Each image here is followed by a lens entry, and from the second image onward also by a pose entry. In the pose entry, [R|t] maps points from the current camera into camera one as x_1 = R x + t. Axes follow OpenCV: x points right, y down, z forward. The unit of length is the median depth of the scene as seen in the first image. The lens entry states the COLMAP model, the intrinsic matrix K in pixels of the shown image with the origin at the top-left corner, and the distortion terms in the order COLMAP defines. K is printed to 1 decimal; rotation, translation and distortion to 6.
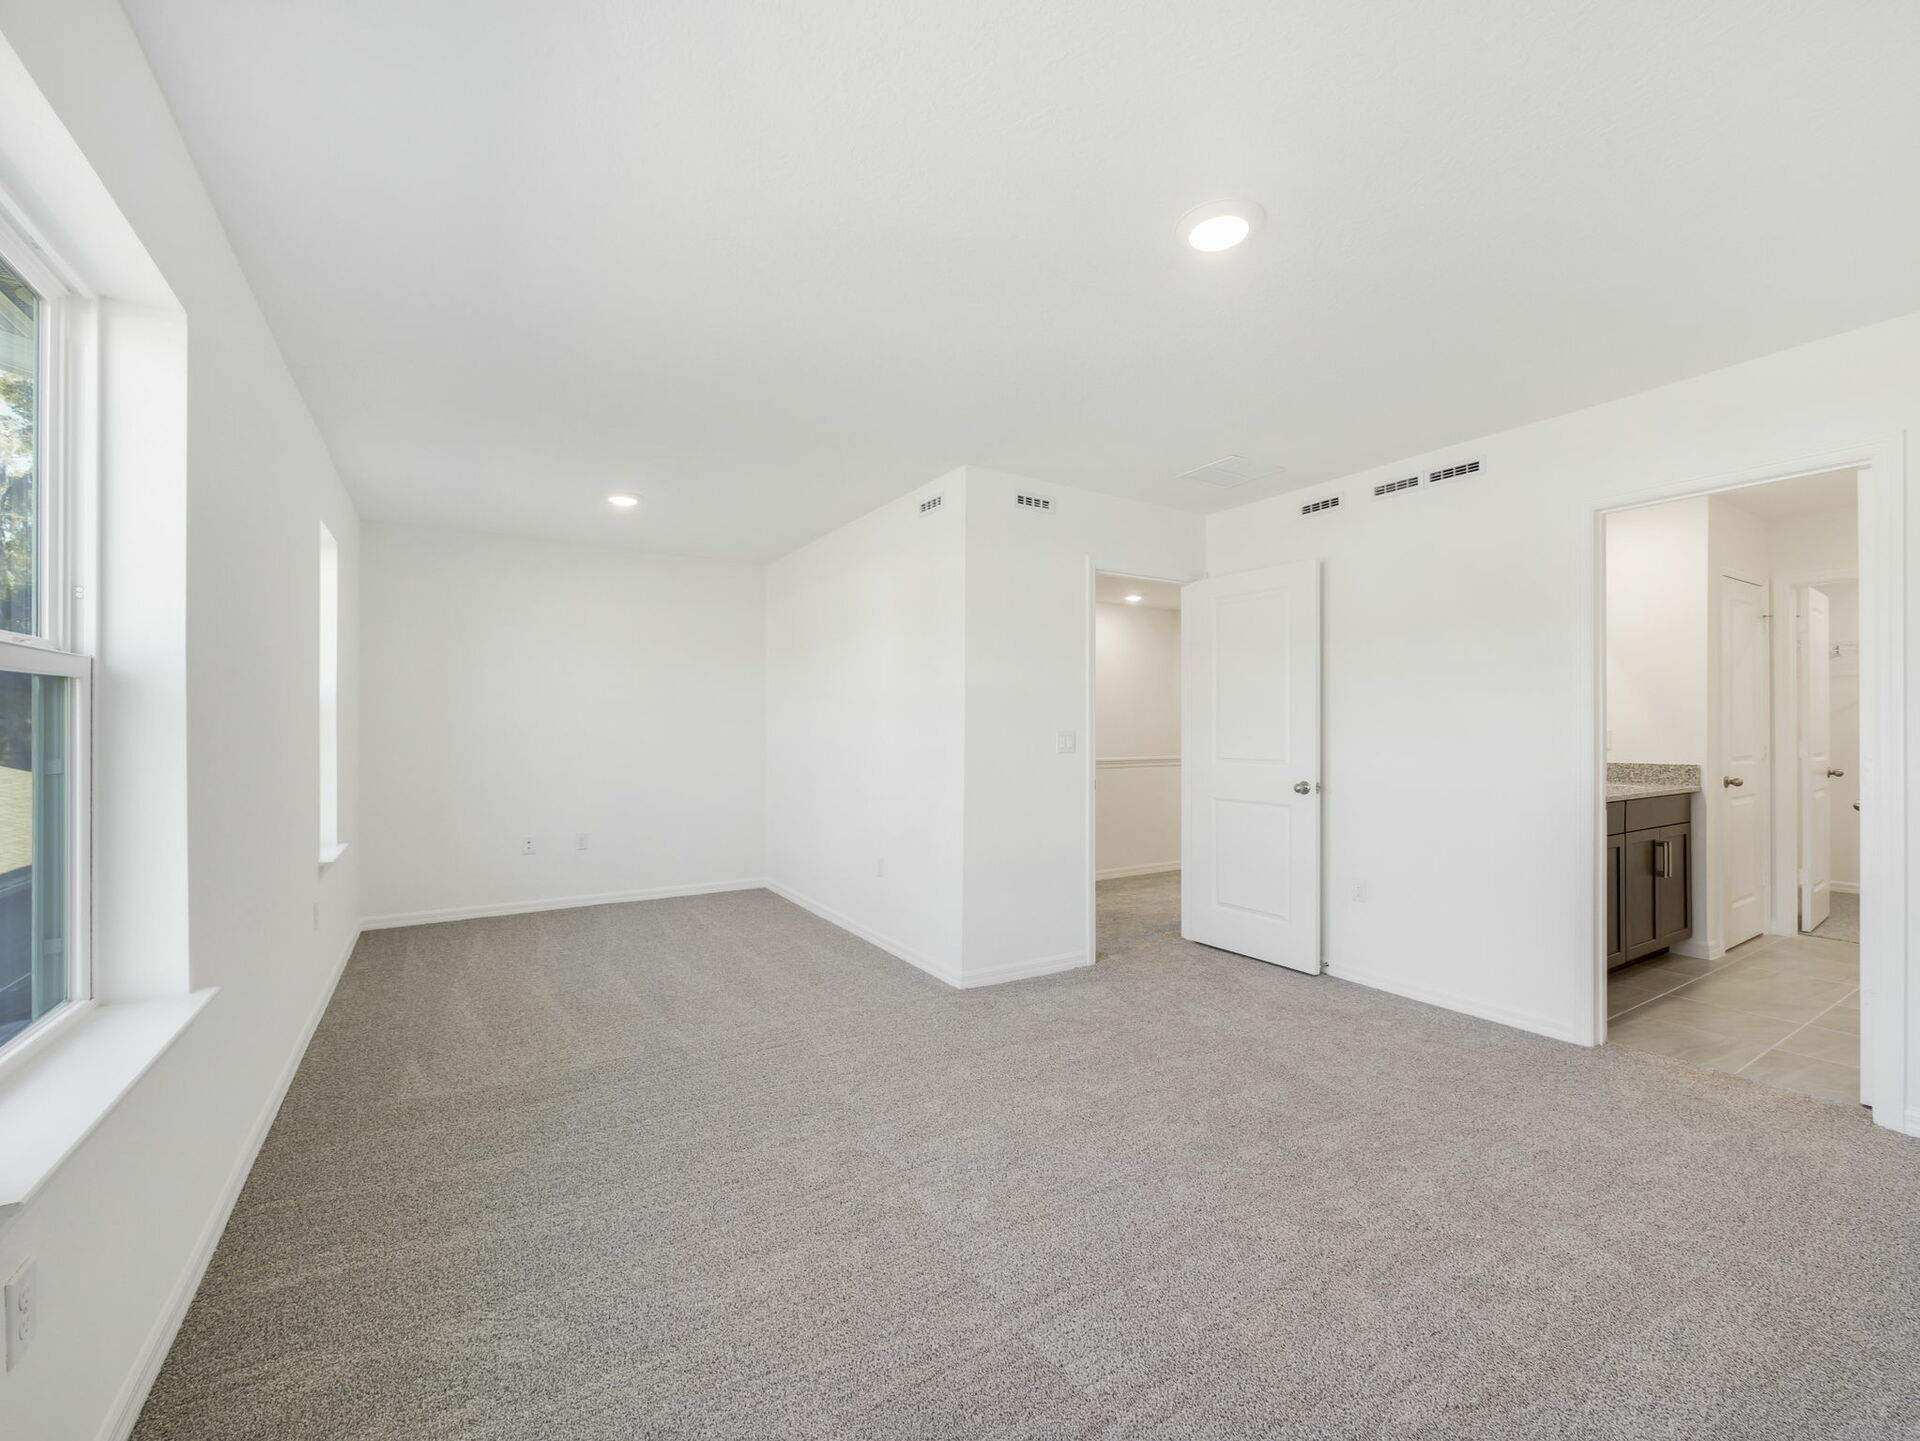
lens RADIAL K [[801.2, 0, 965.4], [0, 801.2, 728.2], [0, 0, 1]] dist [-0.009292, 0.001202]
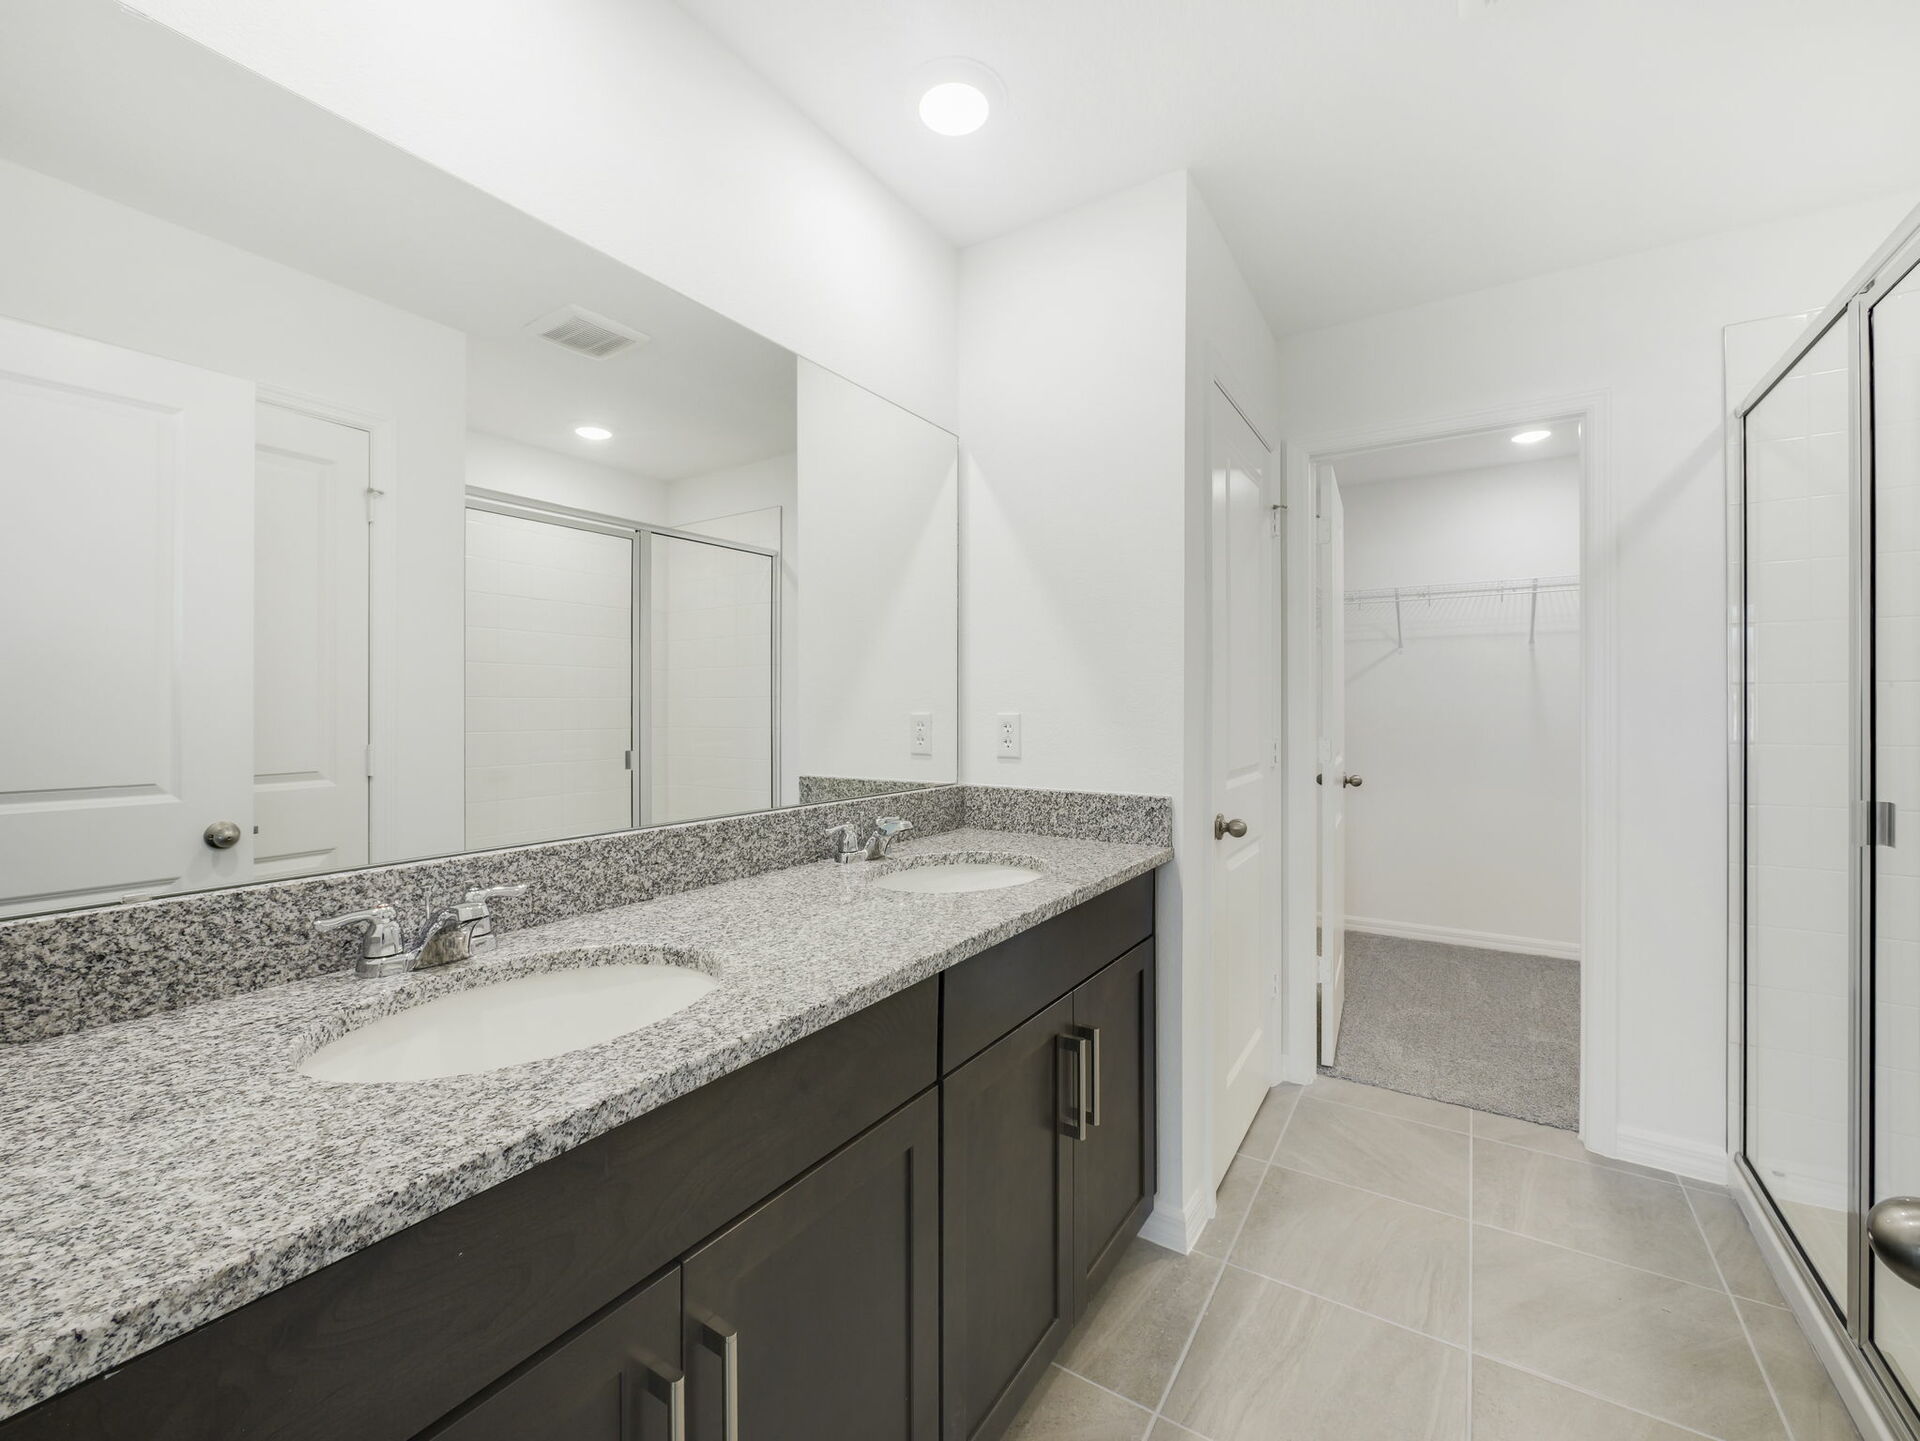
lens RADIAL K [[801.2, 0, 957.7], [0, 801.2, 710.5], [0, 0, 1]] dist [-0.009292, 0.001202]
pose [[0.904838, 0.000221, 0.425755, 0.617922], [-0.001418, 0.999996, 0.002495, -0.002055], [-0.425753, -0.002862, 0.904835, 0.640055]]
